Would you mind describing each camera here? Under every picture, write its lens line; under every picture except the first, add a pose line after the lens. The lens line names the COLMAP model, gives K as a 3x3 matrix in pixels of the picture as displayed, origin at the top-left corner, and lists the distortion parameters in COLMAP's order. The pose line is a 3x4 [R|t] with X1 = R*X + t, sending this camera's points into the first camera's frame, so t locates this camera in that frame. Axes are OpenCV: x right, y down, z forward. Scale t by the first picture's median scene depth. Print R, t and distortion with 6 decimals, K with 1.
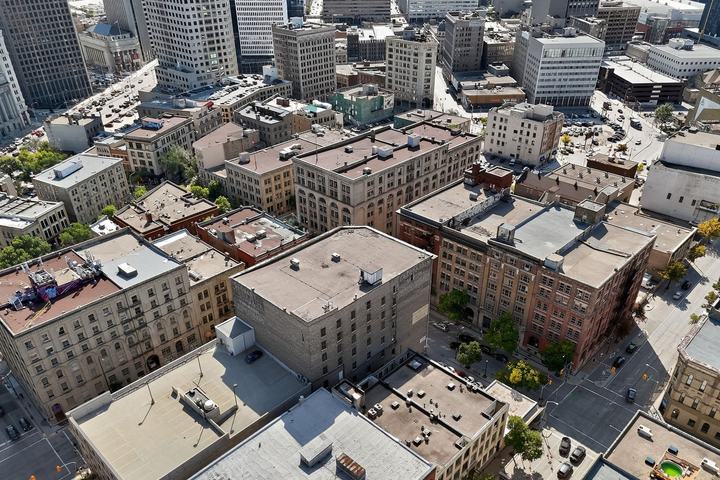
lens RADIAL K [[453.0, 0, 362.0], [0, 453.0, 360.2], [0, 0, 1]] dist [0.017652, -0.004819]
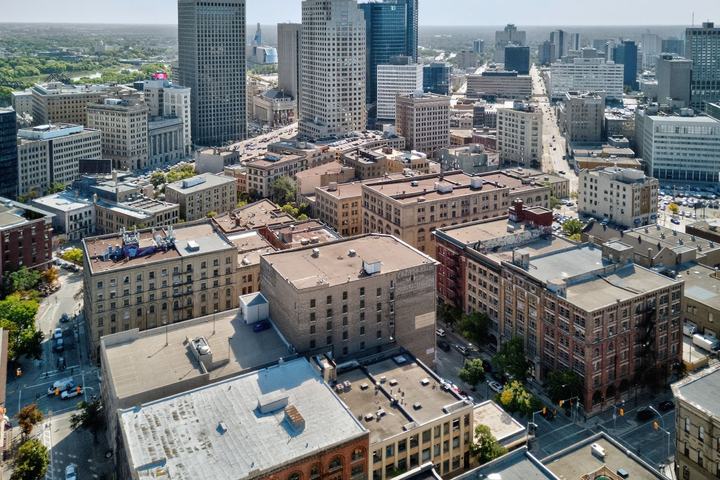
lens RADIAL K [[557.1, 0, 360.0], [0, 557.1, 240.0], [0, 0, 1]] dist [0.051963, -0.080984]
pose [[0.947022, 0.121819, -0.297170, 0.268244], [-0.227240, 0.908018, -0.351944, 0.164926], [0.226962, 0.400828, 0.887595, -0.171202]]
